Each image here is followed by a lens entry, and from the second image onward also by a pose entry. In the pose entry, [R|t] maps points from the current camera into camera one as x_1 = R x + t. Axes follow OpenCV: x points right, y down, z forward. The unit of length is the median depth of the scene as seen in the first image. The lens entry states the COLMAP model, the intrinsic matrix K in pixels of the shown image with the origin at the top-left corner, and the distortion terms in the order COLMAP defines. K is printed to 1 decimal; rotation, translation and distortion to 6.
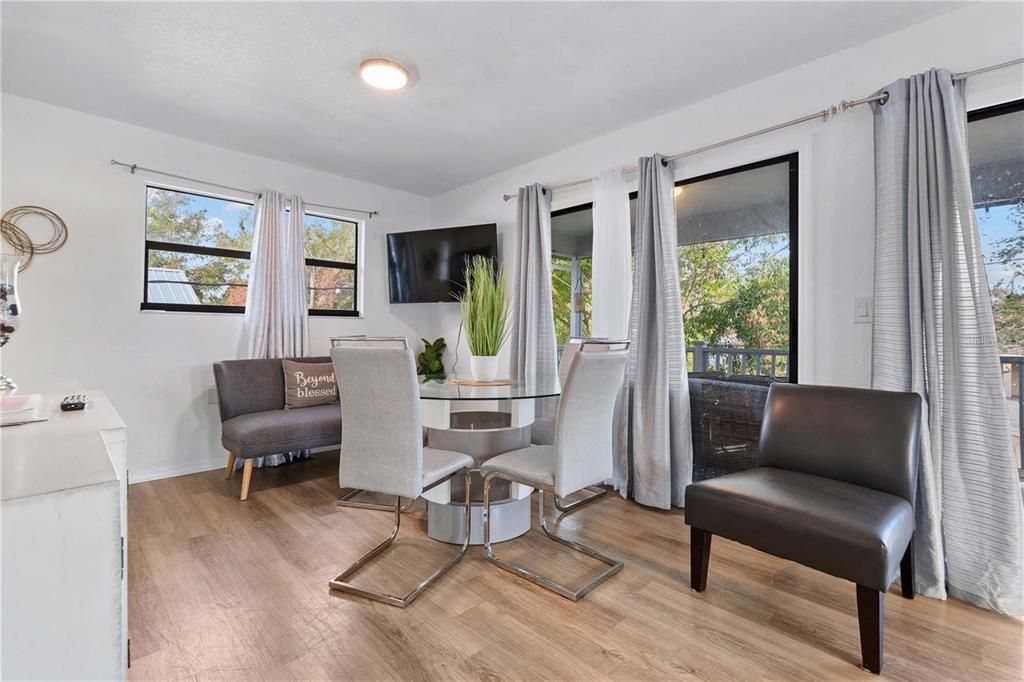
lens RADIAL K [[468.1, 0, 509.9], [0, 468.1, 336.5], [0, 0, 1]] dist [0.001016, 0.000096]
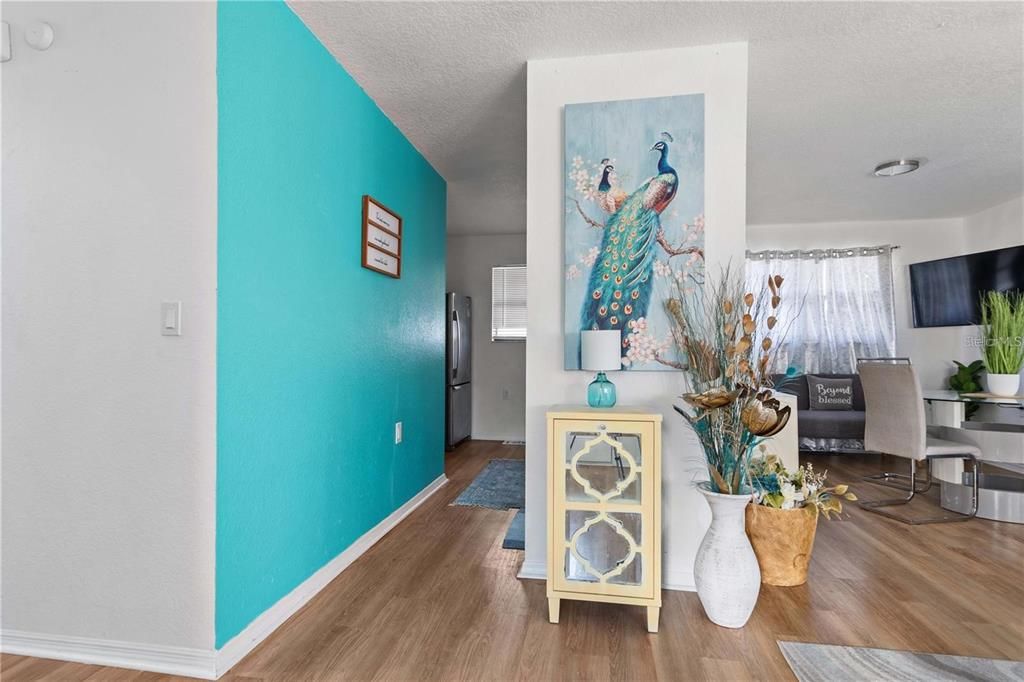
lens RADIAL K [[468.1, 0, 513.2], [0, 468.1, 346.9], [0, 0, 1]] dist [0.001016, 0.000096]
pose [[0.571948, -0.016942, -0.820115, 0.148812], [-0.002777, 0.999741, -0.022589, 0.002363], [0.820285, 0.015197, 0.571753, -0.487695]]
